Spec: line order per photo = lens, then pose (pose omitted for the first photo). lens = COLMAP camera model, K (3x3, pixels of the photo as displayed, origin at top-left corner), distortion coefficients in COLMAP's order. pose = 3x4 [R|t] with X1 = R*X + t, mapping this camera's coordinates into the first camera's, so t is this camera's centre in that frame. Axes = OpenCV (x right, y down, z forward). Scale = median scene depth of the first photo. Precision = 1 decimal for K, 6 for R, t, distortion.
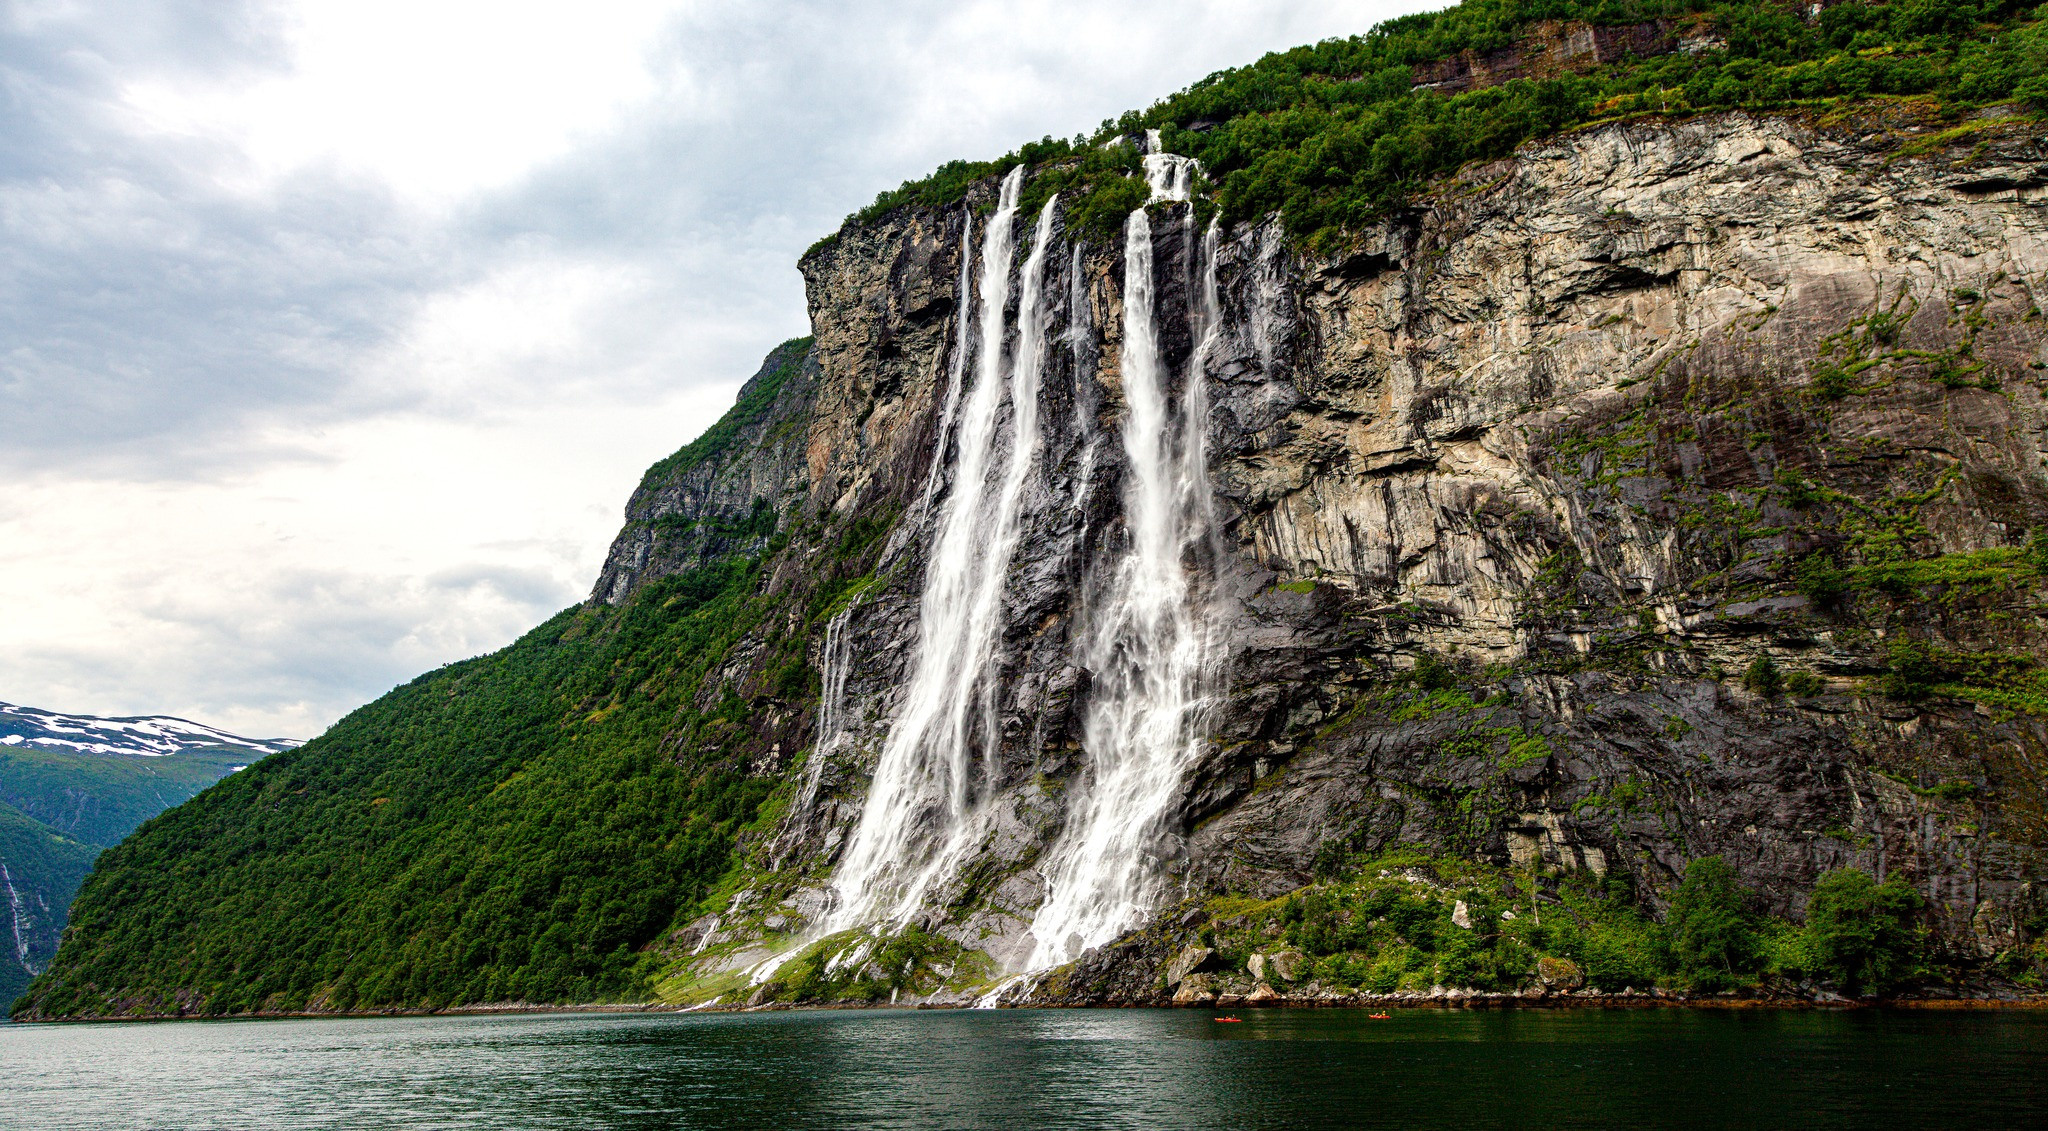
lens RADIAL K [[1380.9, 0, 1029.5], [0, 1380.9, 515.8], [0, 0, 1]] dist [0.035519, -0.001970]
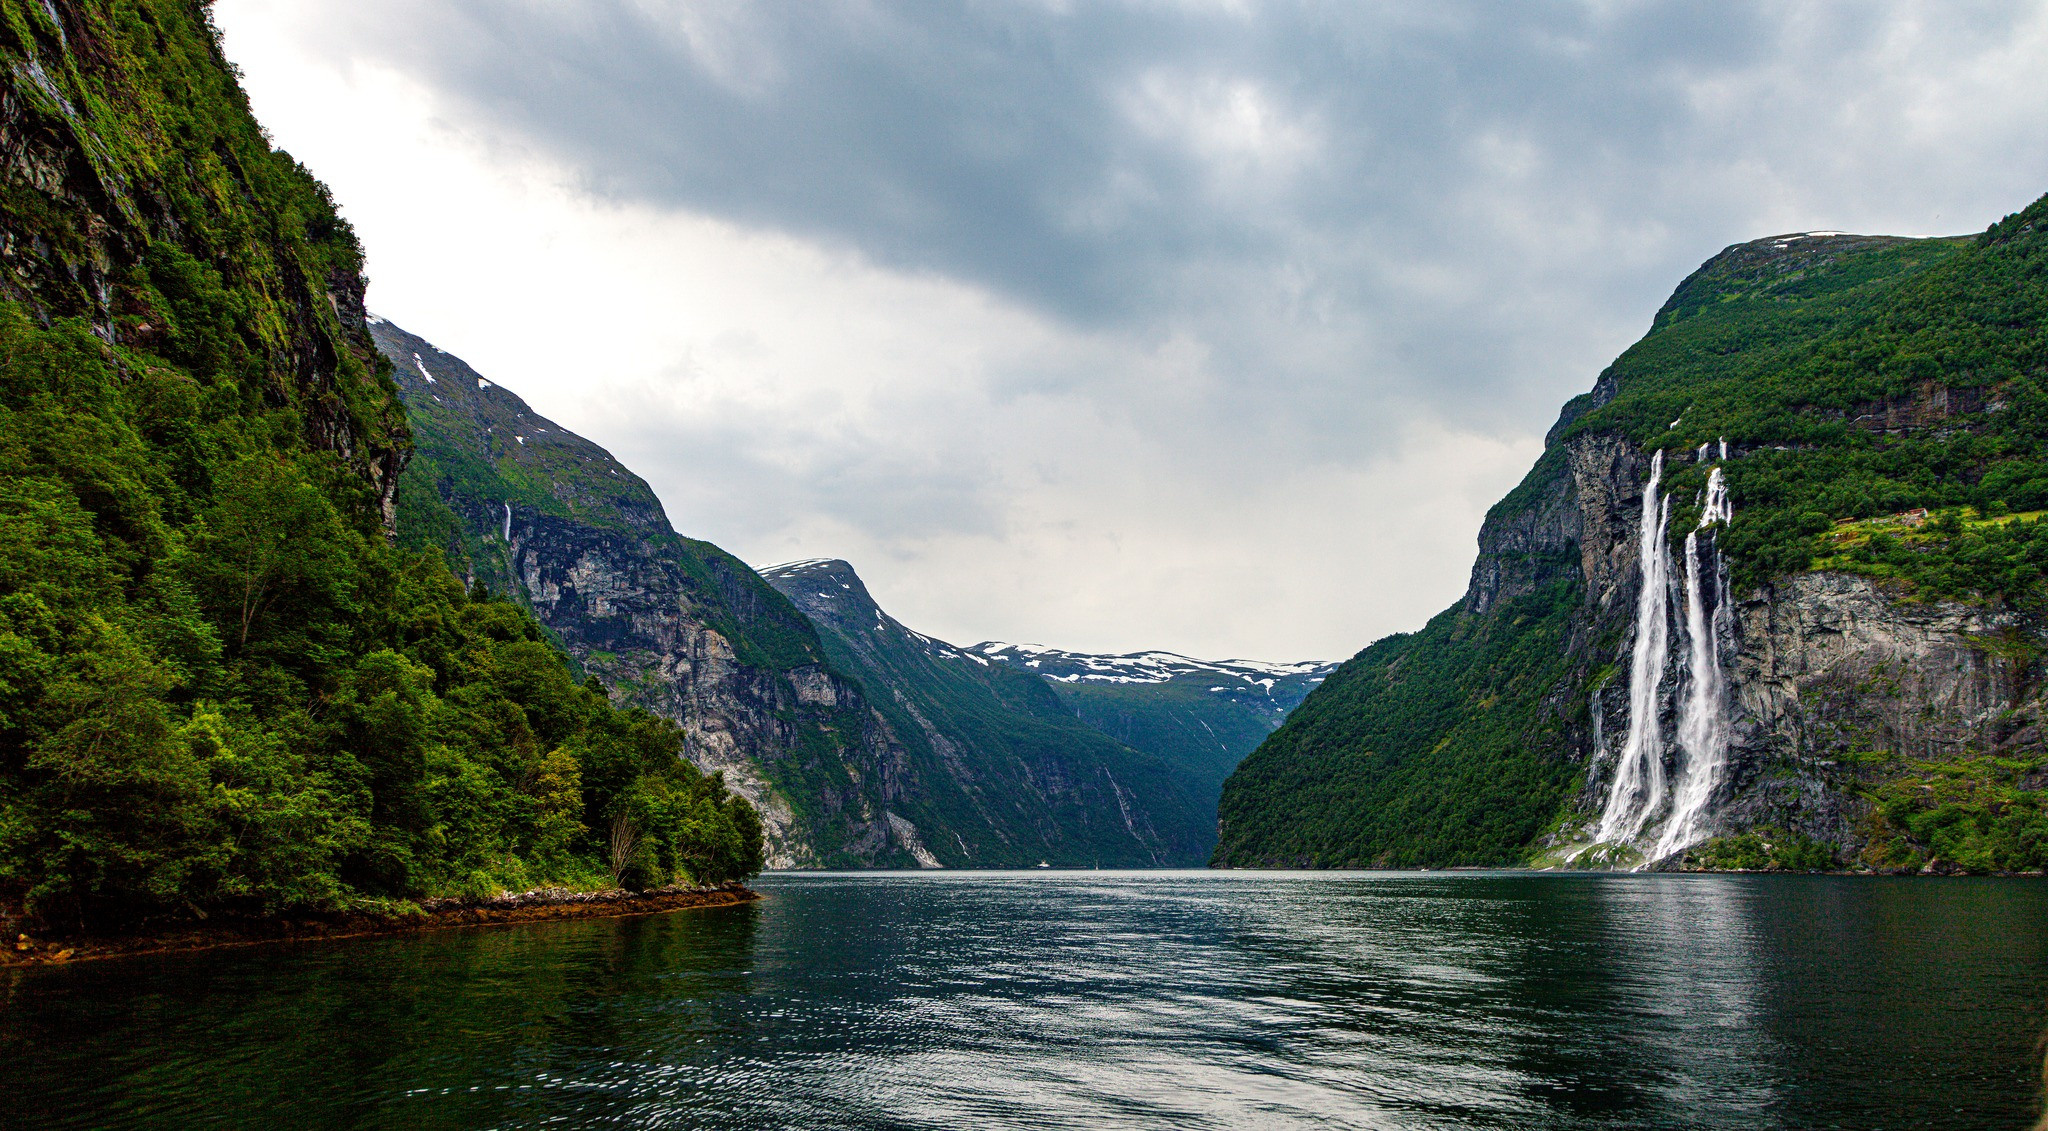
lens RADIAL K [[1380.9, 0, 1029.5], [0, 1380.9, 515.8], [0, 0, 1]] dist [0.035519, -0.001970]
pose [[0.815474, -0.126171, -0.564875, 0.405191], [0.174381, 0.984161, 0.031920, -0.426515], [0.551900, -0.124533, 0.824559, -1.236645]]
